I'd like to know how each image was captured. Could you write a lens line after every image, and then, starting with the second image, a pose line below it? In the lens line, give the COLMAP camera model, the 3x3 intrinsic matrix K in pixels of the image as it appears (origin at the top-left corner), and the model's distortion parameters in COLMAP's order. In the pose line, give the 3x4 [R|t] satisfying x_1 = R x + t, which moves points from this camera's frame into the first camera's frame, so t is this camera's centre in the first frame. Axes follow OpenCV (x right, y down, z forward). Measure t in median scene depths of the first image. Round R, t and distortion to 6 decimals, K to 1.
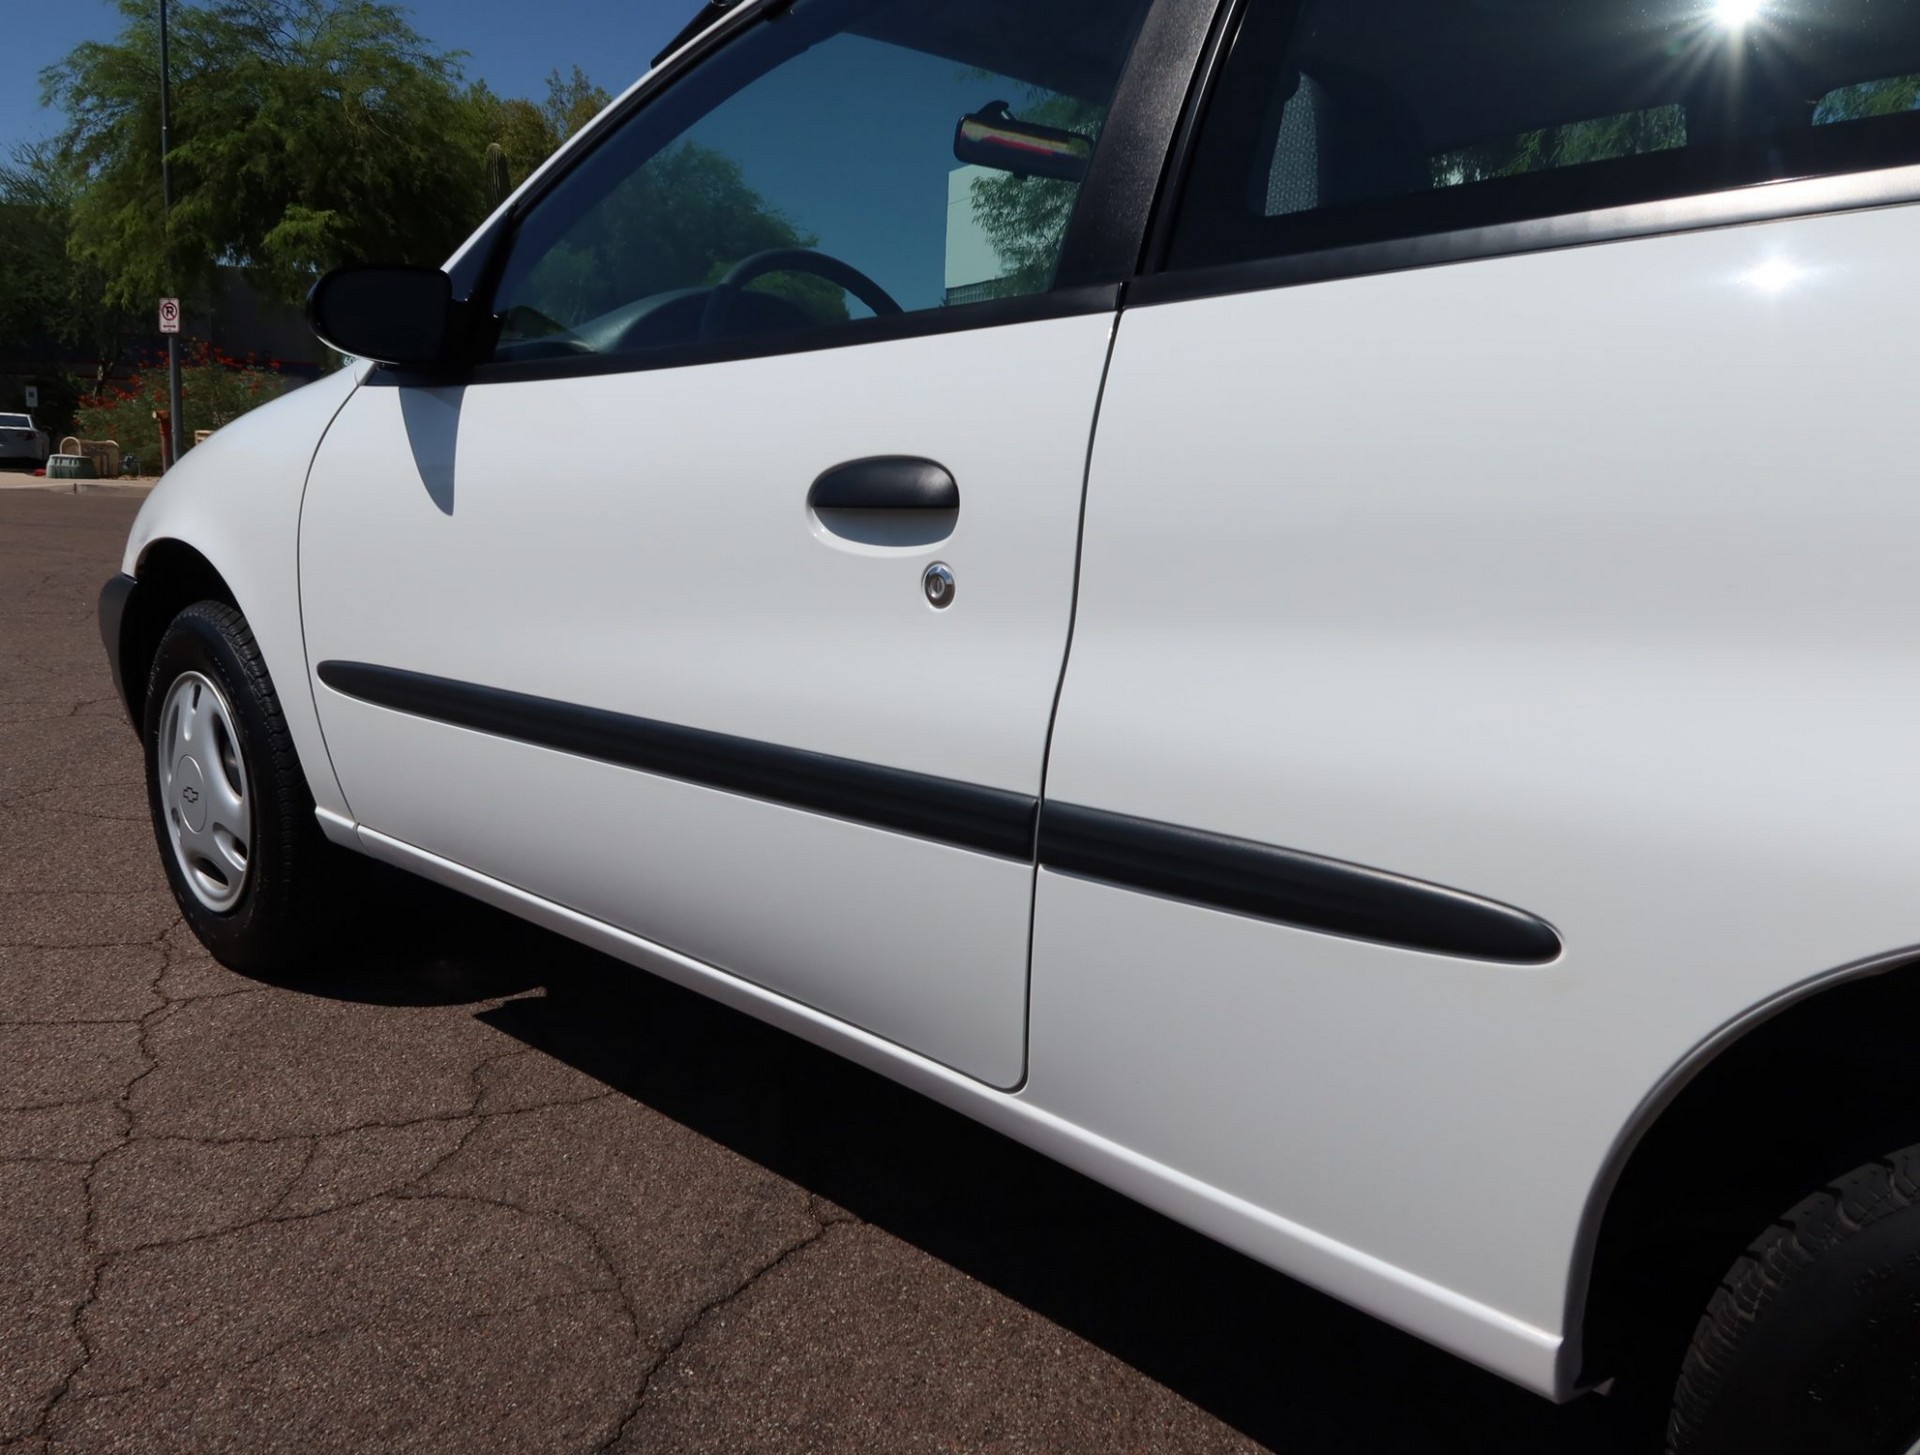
lens RADIAL K [[1502.9, 0, 956.7], [0, 1502.9, 718.8], [0, 0, 1]] dist [-0.029924, 0.017166]
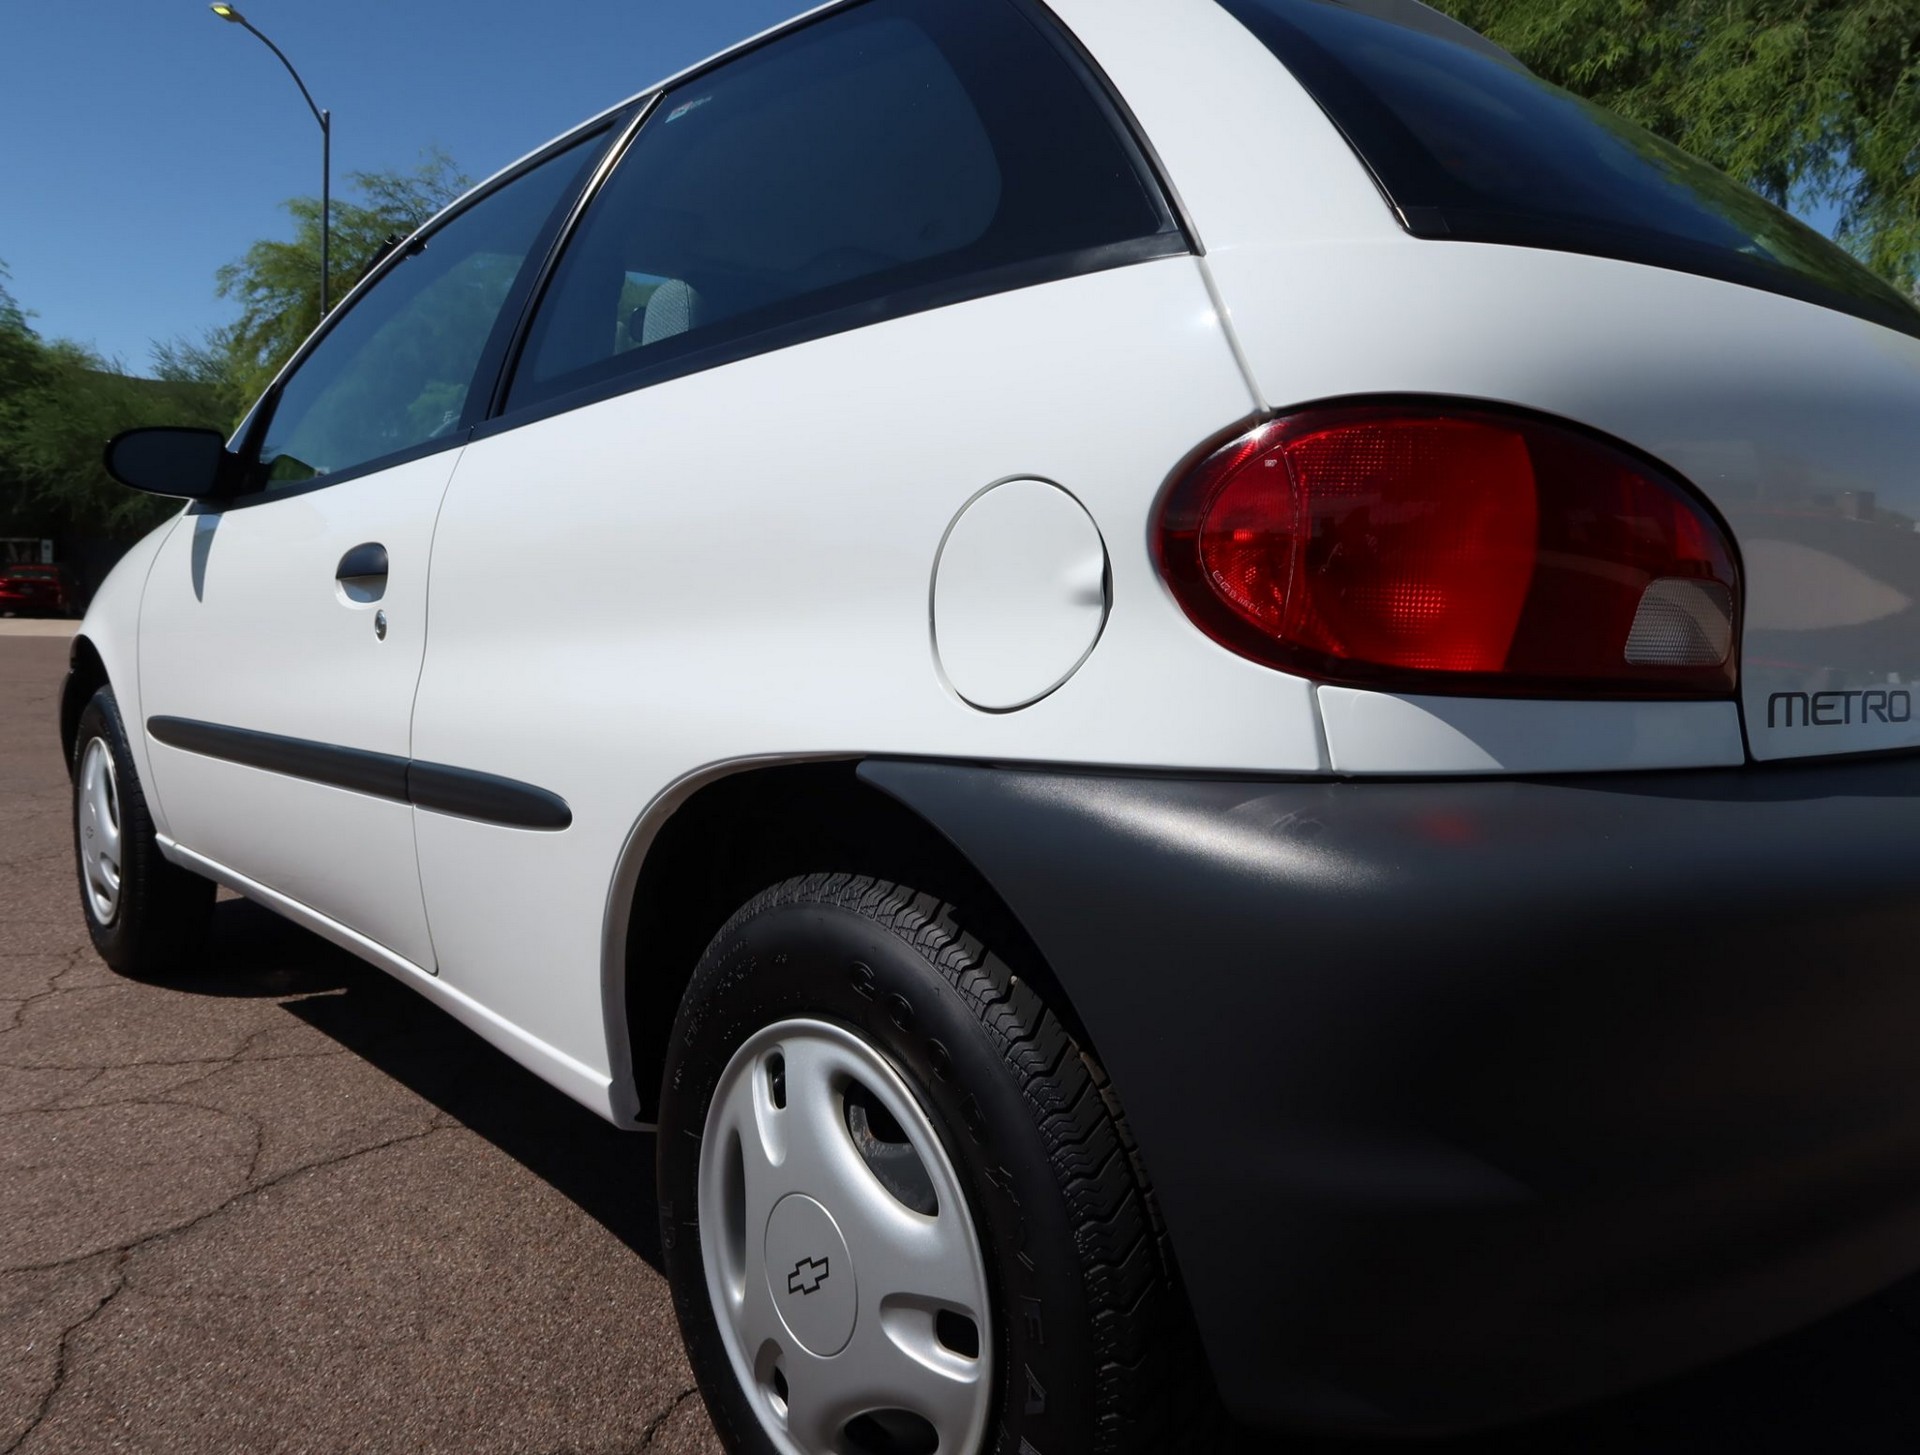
lens RADIAL K [[1531.0, 0, 958.4], [0, 1531.0, 737.0], [0, 0, 1]] dist [0.003602, 0.002489]
pose [[0.993322, -0.000241, -0.115376, 0.390304], [-0.010432, 0.995715, -0.091889, 0.083391], [0.114904, 0.092479, 0.989063, -0.236292]]
